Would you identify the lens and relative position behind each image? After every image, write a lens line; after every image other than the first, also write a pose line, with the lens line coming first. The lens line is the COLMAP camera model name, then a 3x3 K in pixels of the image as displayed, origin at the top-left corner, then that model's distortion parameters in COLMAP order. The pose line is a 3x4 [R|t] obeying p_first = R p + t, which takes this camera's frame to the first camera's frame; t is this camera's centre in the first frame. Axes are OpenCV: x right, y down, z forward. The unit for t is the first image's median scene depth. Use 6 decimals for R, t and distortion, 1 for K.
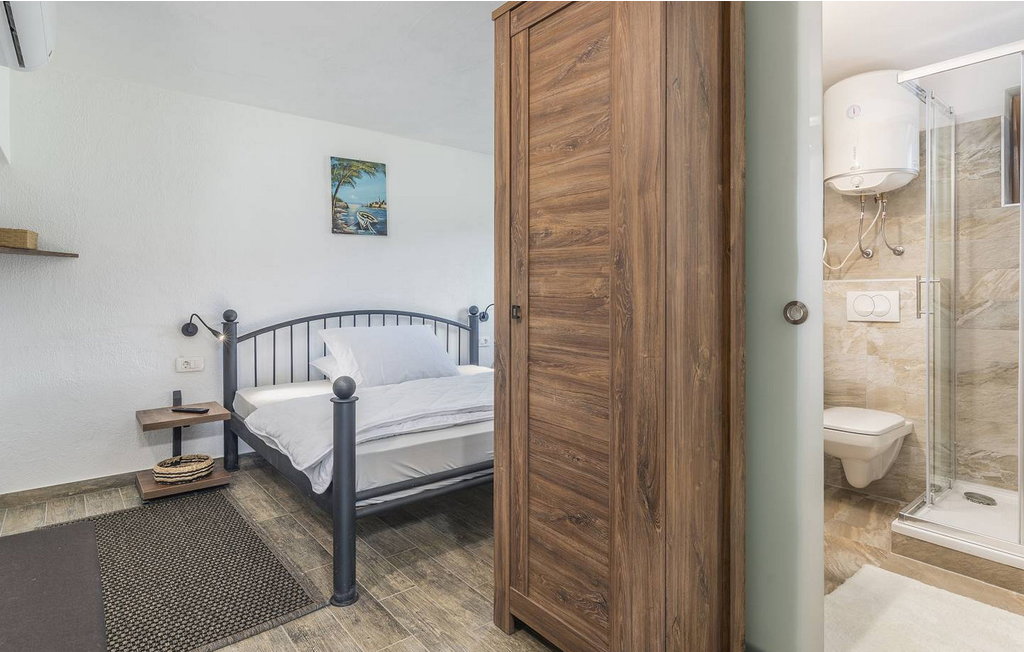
lens RADIAL K [[543.7, 0, 515.2], [0, 543.7, 291.3], [0, 0, 1]] dist [-0.003786, -0.000297]
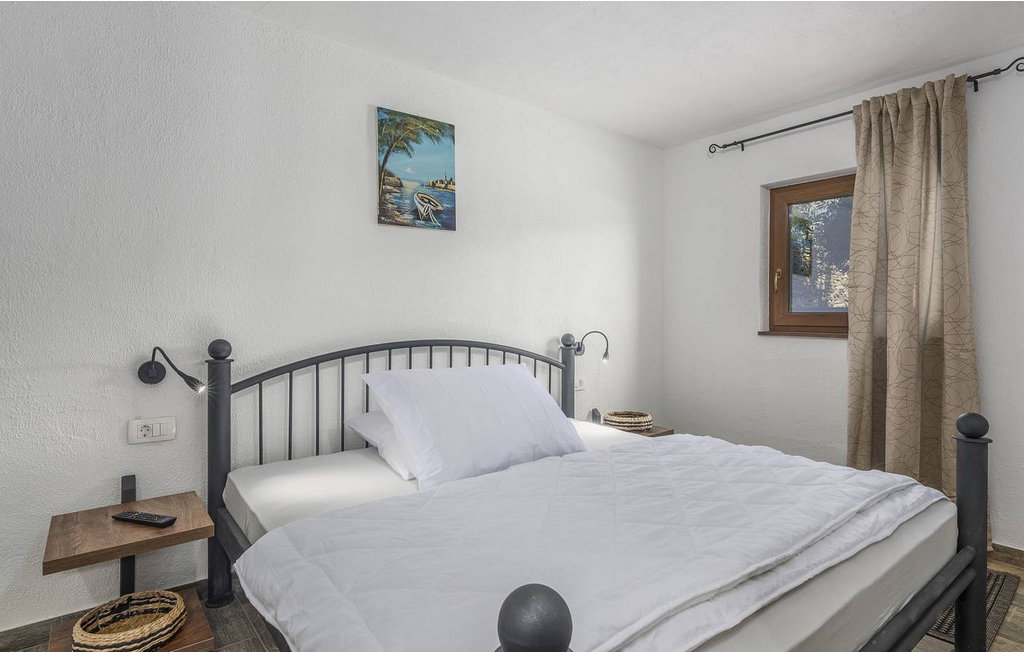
lens RADIAL K [[543.7, 0, 519.9], [0, 543.7, 315.0], [0, 0, 1]] dist [-0.003786, -0.000297]
pose [[0.999923, 0.010668, -0.006305, -0.158173], [-0.010636, 0.999930, 0.005187, -0.001071], [0.006359, -0.005120, 0.999967, 0.337324]]
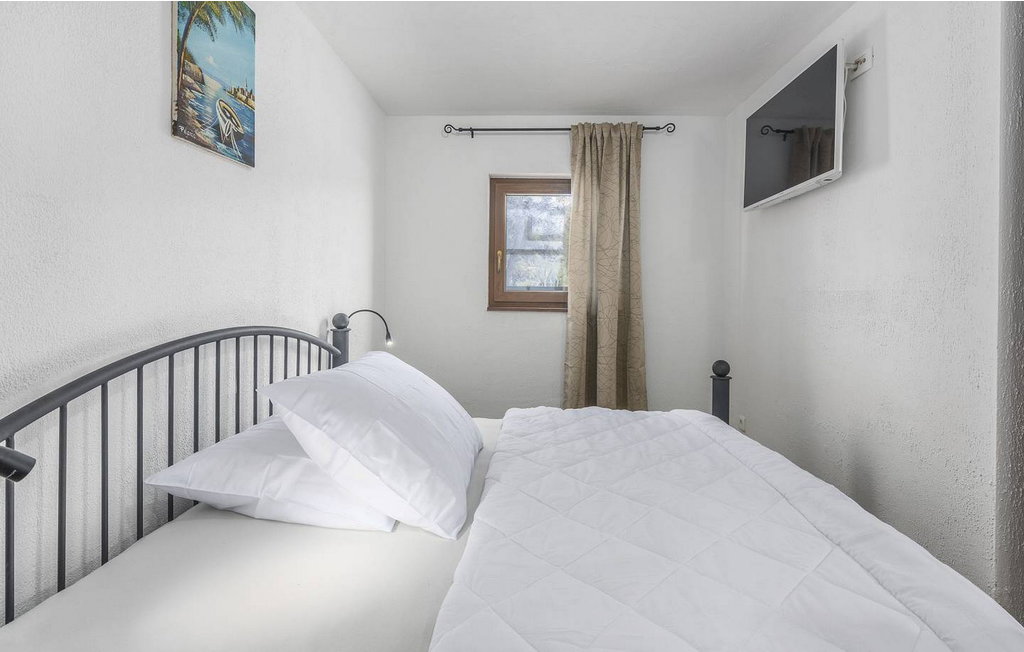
lens RADIAL K [[543.7, 0, 529.6], [0, 543.7, 294.8], [0, 0, 1]] dist [-0.003786, -0.000297]
pose [[0.641574, 0.014457, 0.766925, -0.465867], [-0.022295, 0.999751, -0.000195, 0.002394], [-0.766737, -0.016973, 0.641737, 0.544666]]
